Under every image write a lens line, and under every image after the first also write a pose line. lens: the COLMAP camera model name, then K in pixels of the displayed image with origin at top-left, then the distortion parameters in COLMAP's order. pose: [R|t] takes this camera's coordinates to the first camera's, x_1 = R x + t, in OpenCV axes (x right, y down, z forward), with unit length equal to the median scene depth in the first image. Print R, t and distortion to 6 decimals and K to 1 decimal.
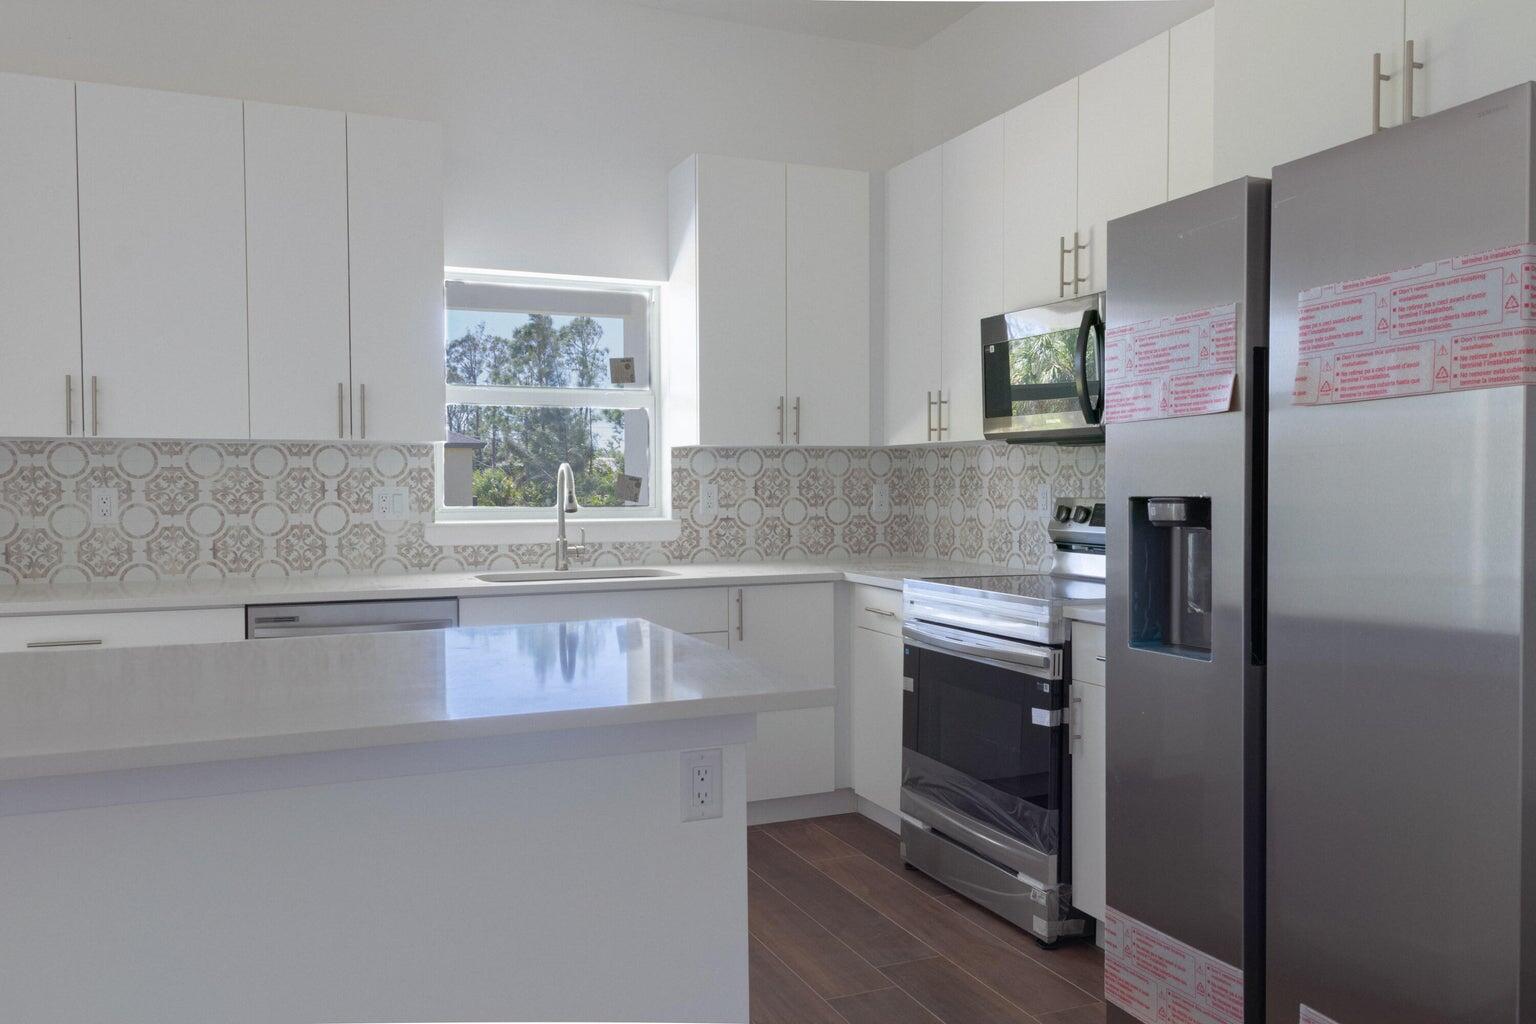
lens RADIAL K [[1189.2, 0, 768.0], [0, 1189.2, 512.0], [0, 0, 1]] dist [0.039022, -0.000710]
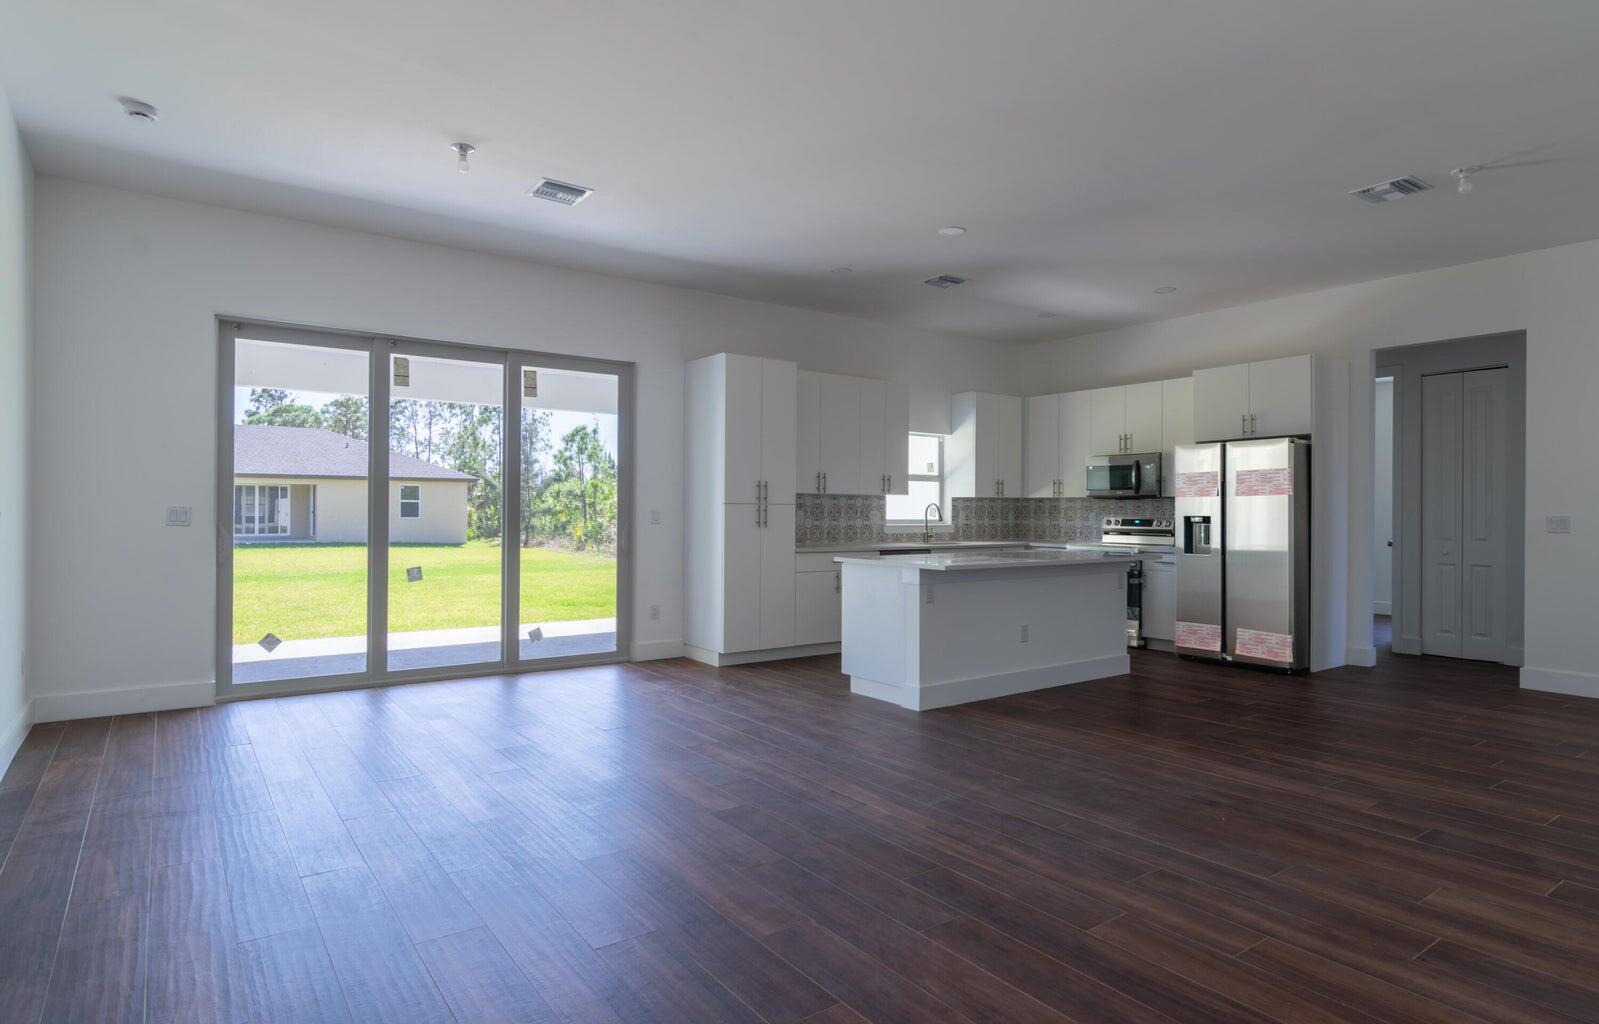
lens RADIAL K [[876.9, 0, 799.5], [0, 876.9, 512.0], [0, 0, 1]] dist [-0.003306, -0.000220]
pose [[0.974295, 0.009217, 0.225086, -0.923409], [-0.004175, 0.999730, -0.022868, 0.026780], [-0.225236, 0.021340, 0.974071, -0.894466]]
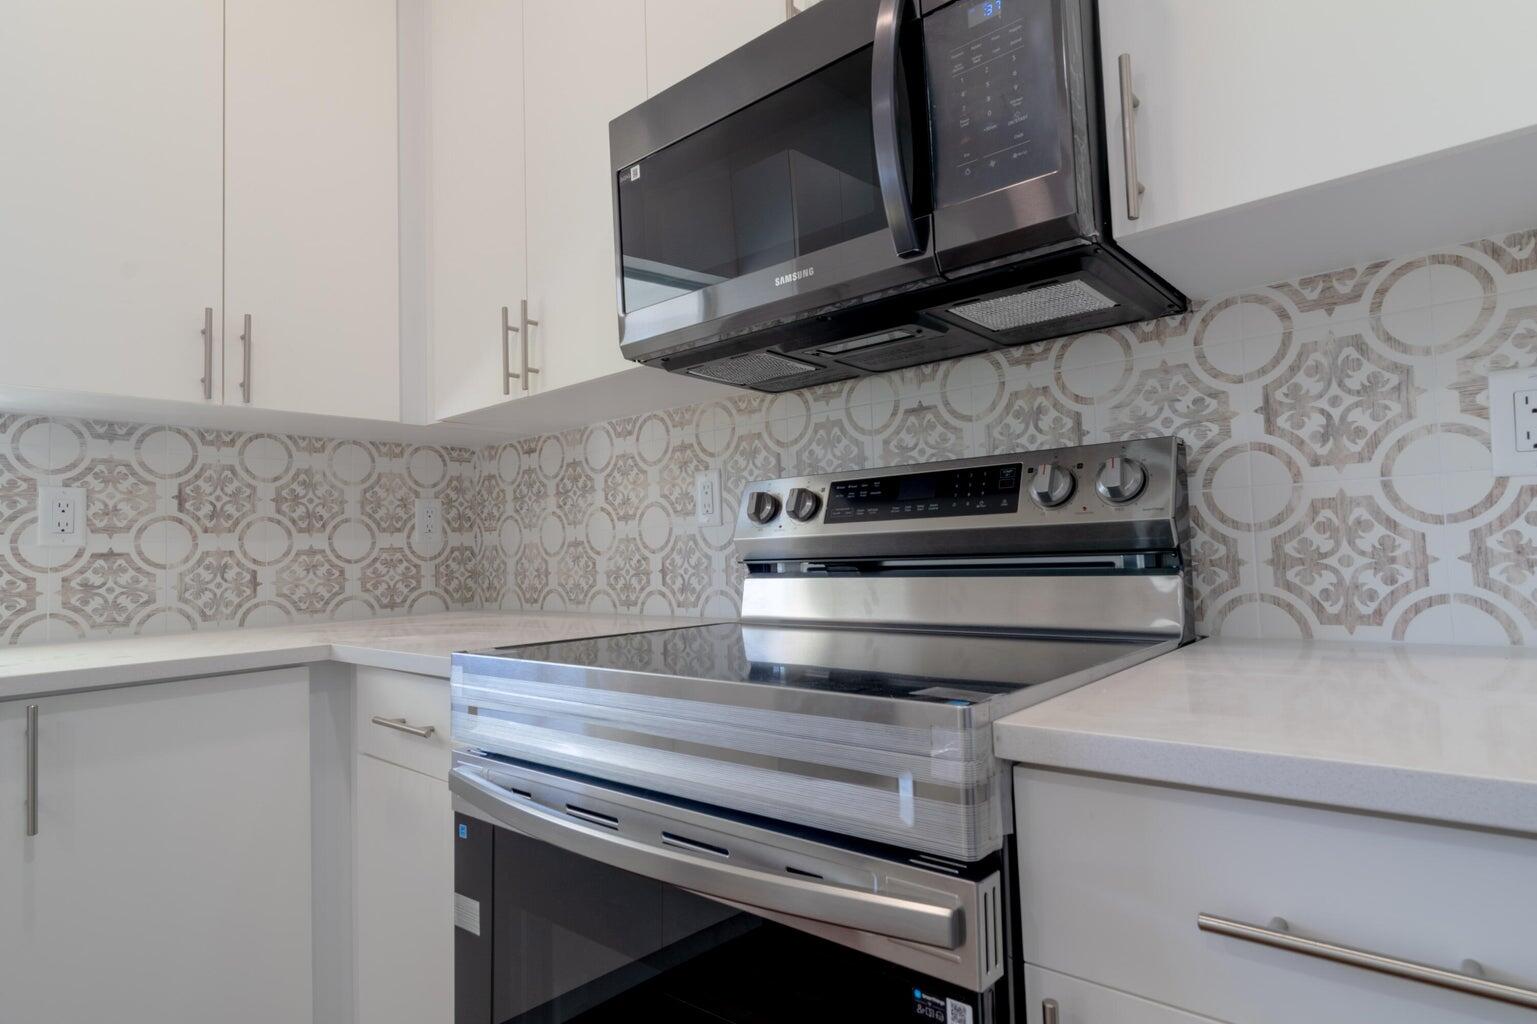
lens RADIAL K [[834.0, 0, 768.5], [0, 834.0, 512.0], [0, 0, 1]] dist [-0.005049, -0.000342]
pose [[0.902260, -0.005389, 0.431158, 0.077755], [0.041377, 0.996389, -0.074134, 0.029064], [-0.429202, 0.084729, 0.899226, 0.601536]]
